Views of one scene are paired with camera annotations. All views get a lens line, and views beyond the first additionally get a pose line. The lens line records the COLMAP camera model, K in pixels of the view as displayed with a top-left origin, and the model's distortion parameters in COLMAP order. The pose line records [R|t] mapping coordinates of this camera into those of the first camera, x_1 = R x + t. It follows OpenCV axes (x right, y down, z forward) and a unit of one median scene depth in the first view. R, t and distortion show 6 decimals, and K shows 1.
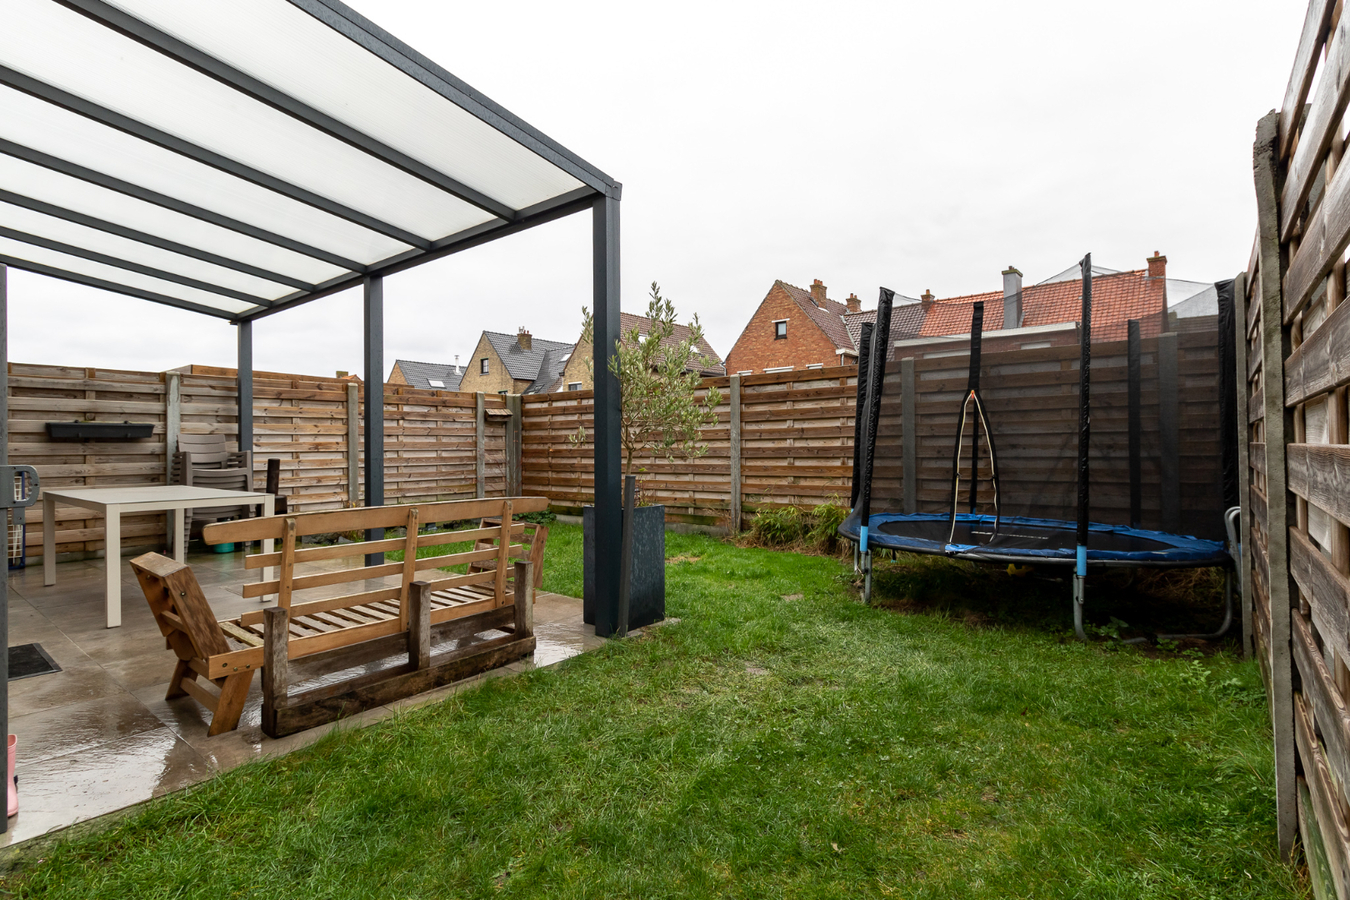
lens RADIAL K [[661.6, 0, 674.1], [0, 661.6, 448.7], [0, 0, 1]] dist [0.003581, 0.000159]
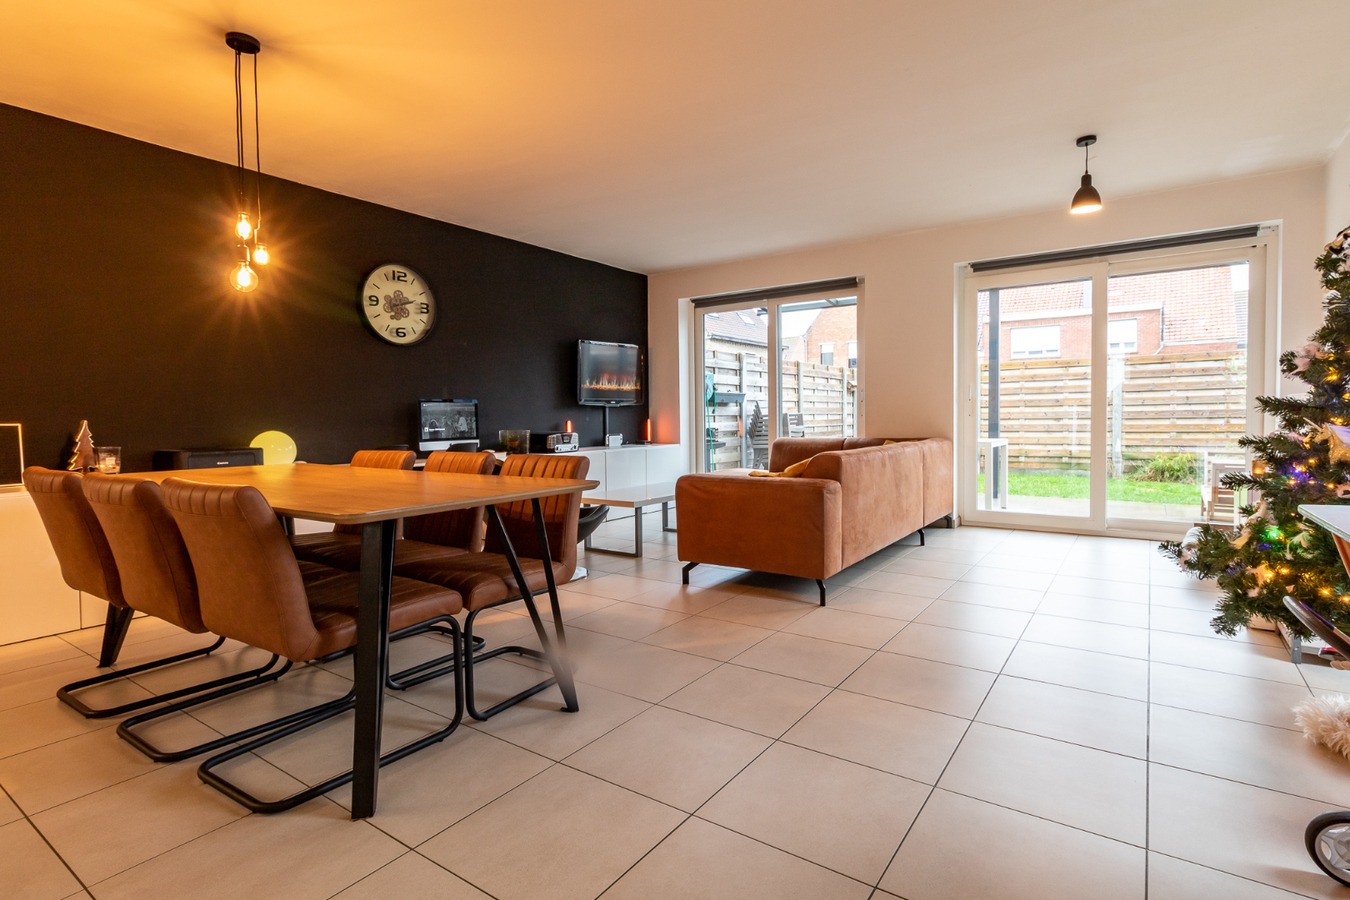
lens RADIAL K [[661.6, 0, 678.5], [0, 661.6, 446.5], [0, 0, 1]] dist [0.003581, 0.000159]
pose [[0.996872, -0.005352, 0.078847, -0.926471], [0.001894, 0.999036, 0.043862, 0.009945], [-0.079006, -0.043575, 0.995921, -0.270607]]
